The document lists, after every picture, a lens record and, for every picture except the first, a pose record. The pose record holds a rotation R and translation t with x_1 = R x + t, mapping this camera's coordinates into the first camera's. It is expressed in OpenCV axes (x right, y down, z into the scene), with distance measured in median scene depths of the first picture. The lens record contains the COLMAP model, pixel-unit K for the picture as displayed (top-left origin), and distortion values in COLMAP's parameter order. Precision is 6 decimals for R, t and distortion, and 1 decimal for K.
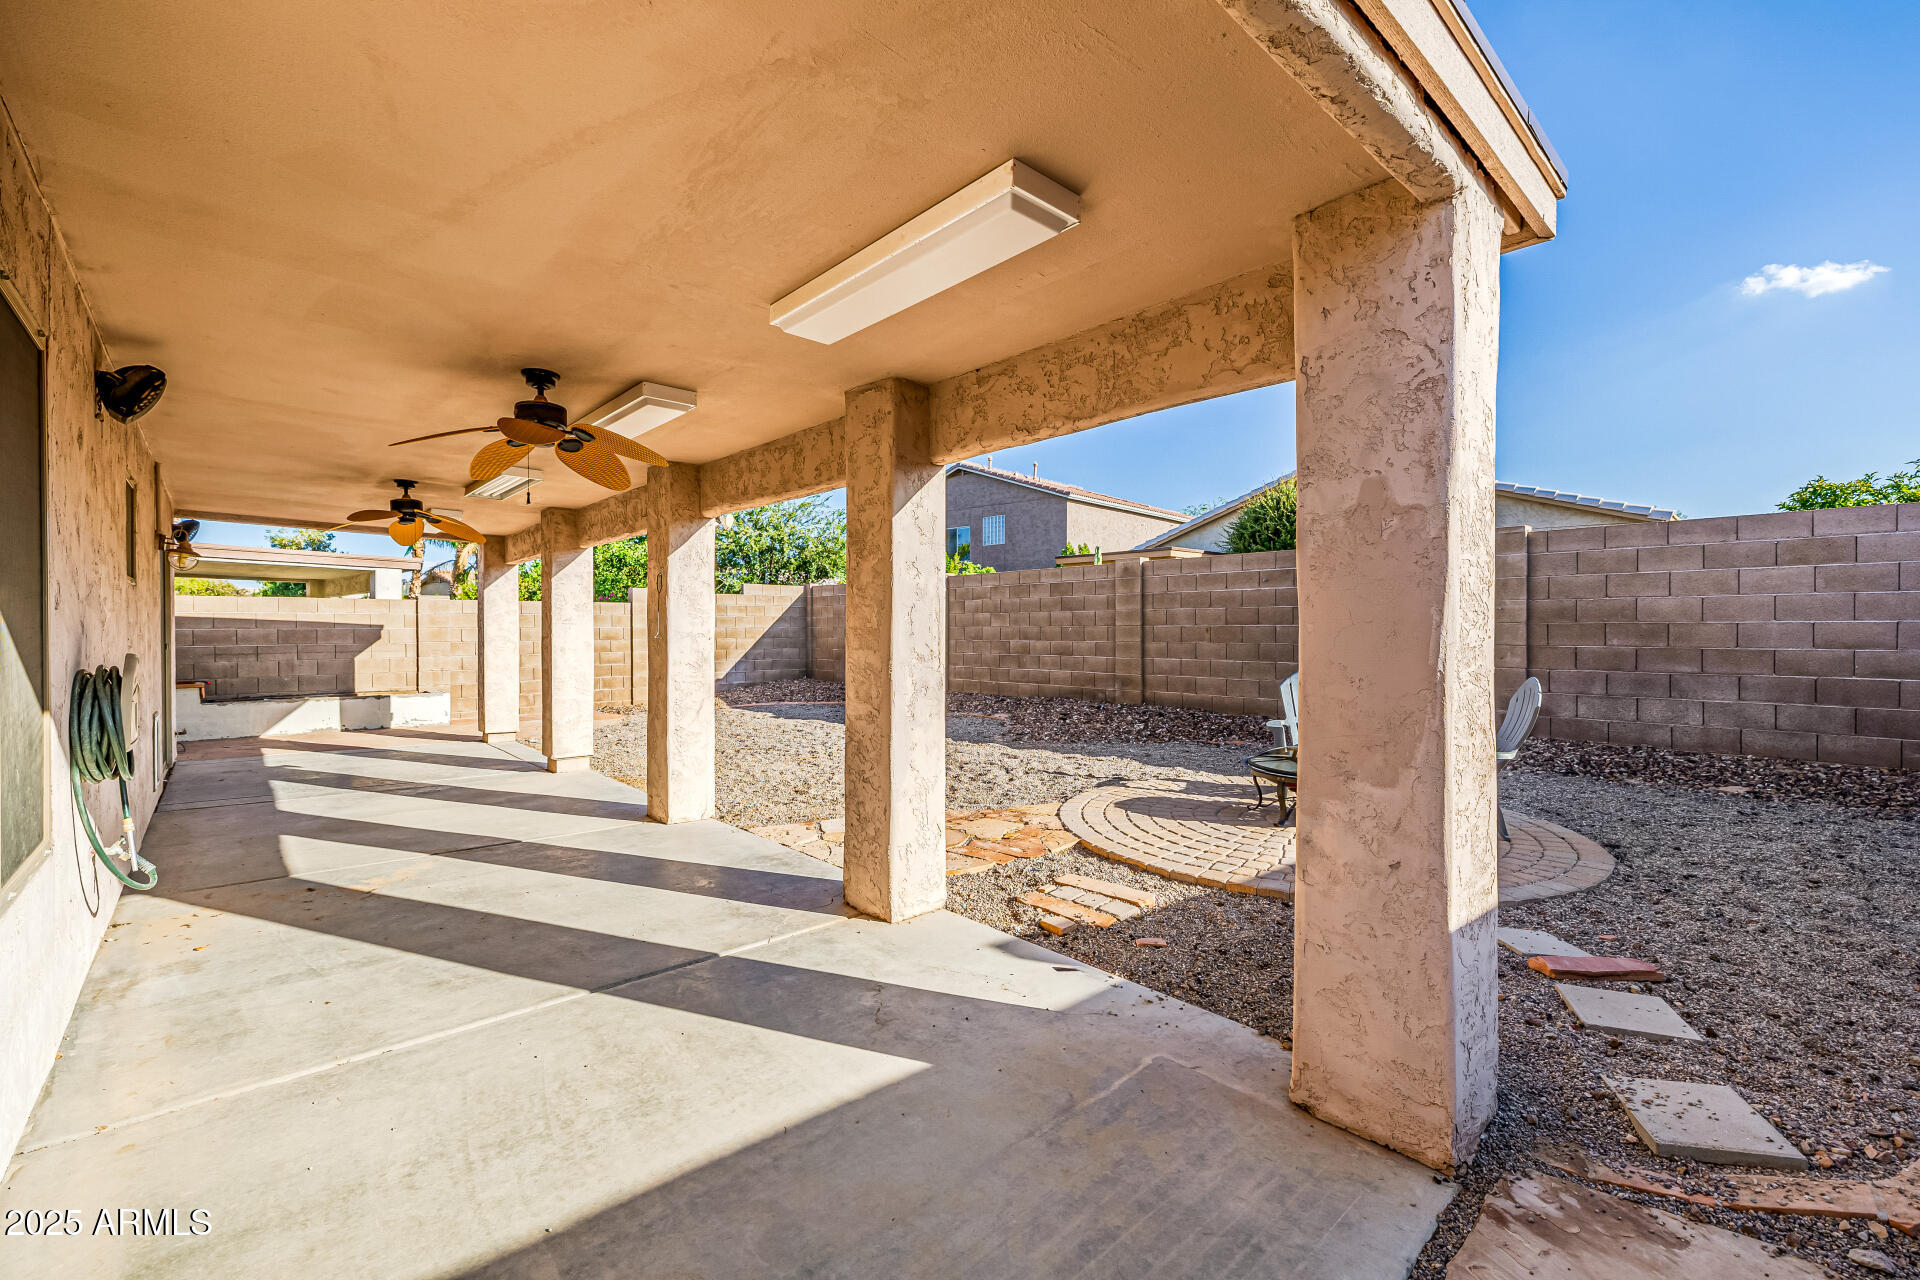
lens RADIAL K [[807.3, 0, 955.7], [0, 807.3, 635.3], [0, 0, 1]] dist [0.004597, 0.000451]
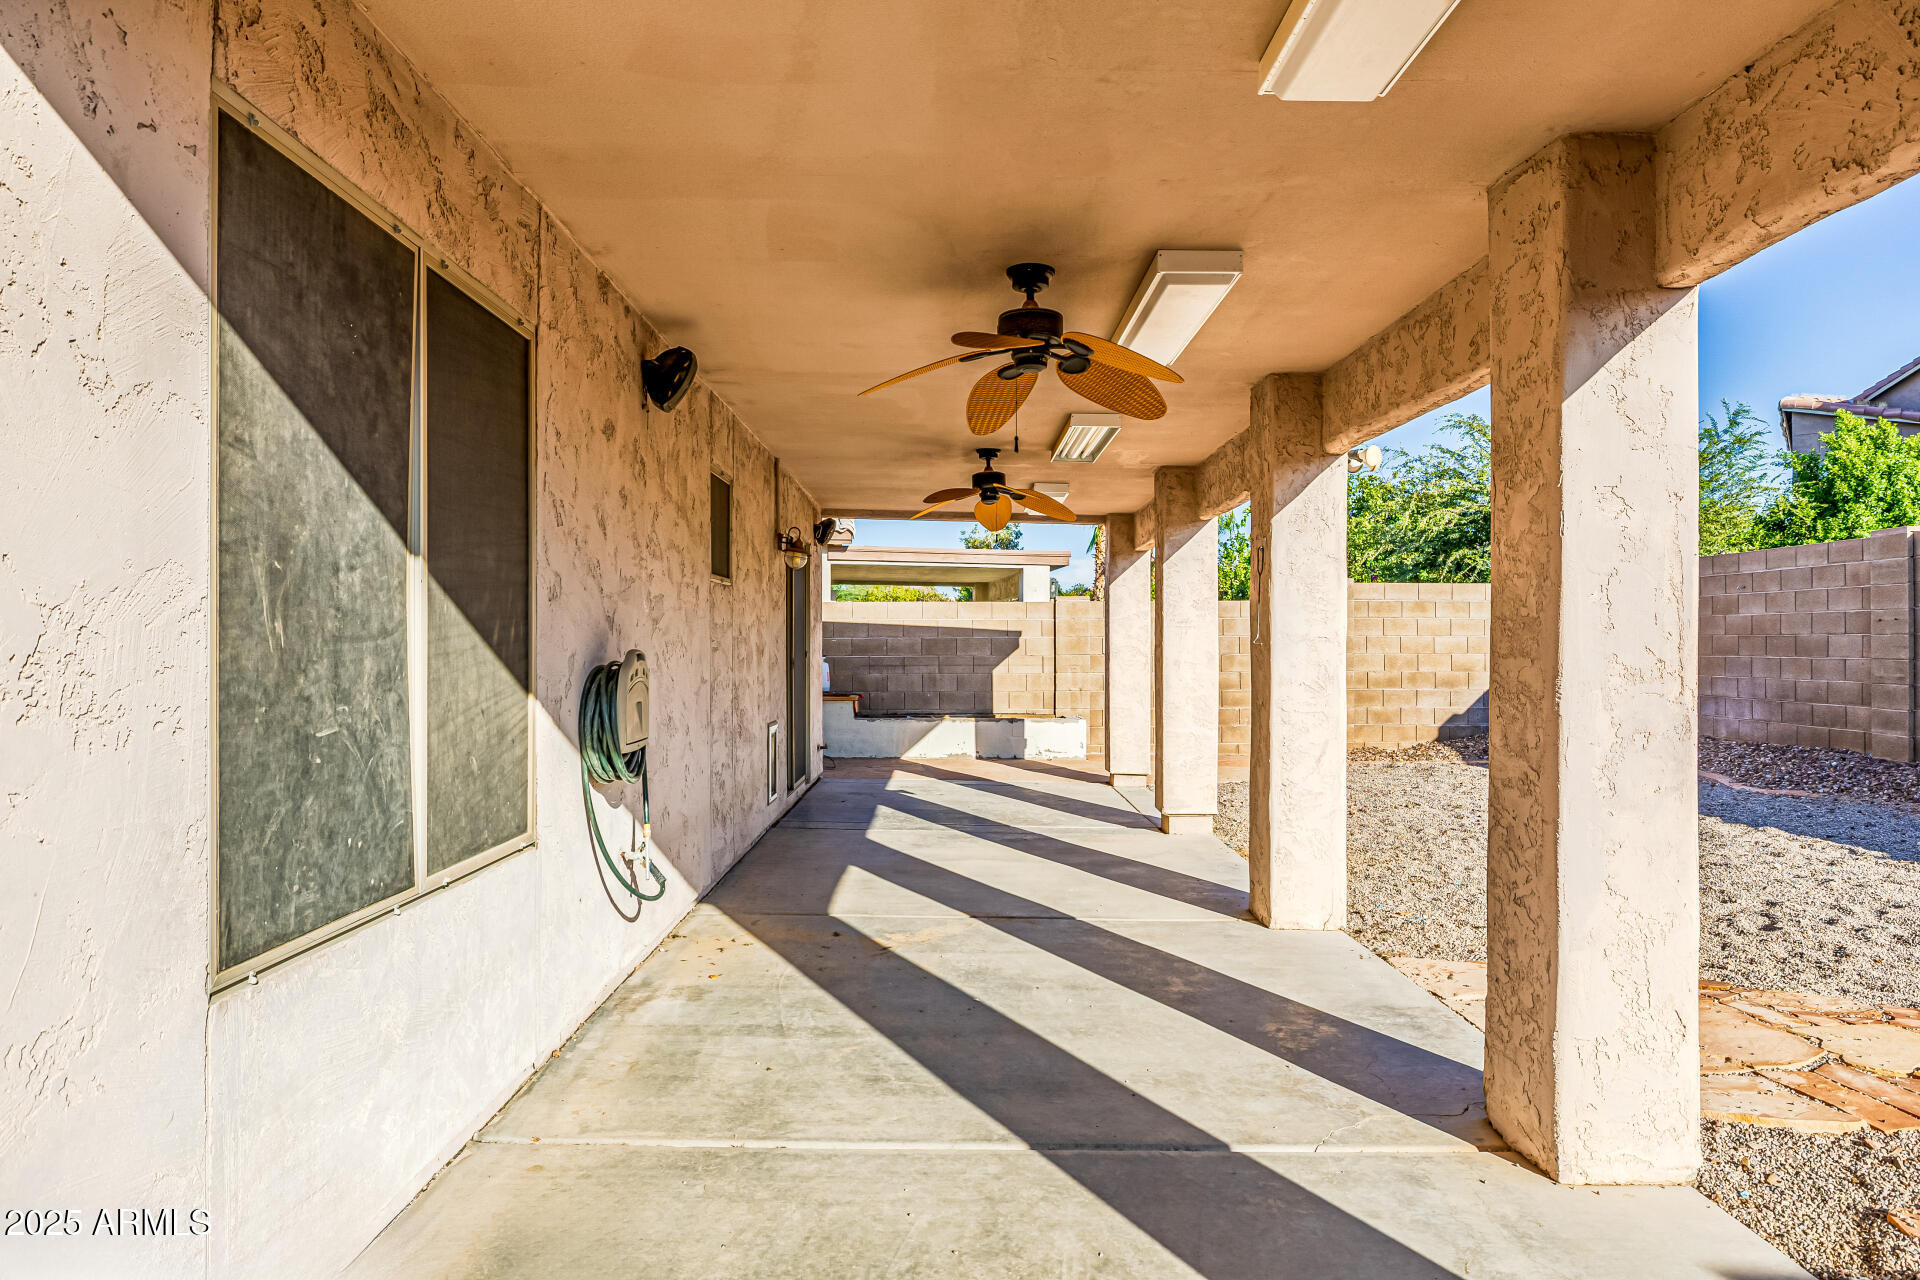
lens RADIAL K [[1186.5, 0, 949.8], [0, 1186.5, 640.9], [0, 0, 1]] dist [0.002817, 0.001570]
pose [[0.741754, -0.000392, -0.670672, 0.129962], [-0.006898, 0.999942, -0.008214, 0.014977], [0.670637, 0.010719, 0.741709, 0.150957]]
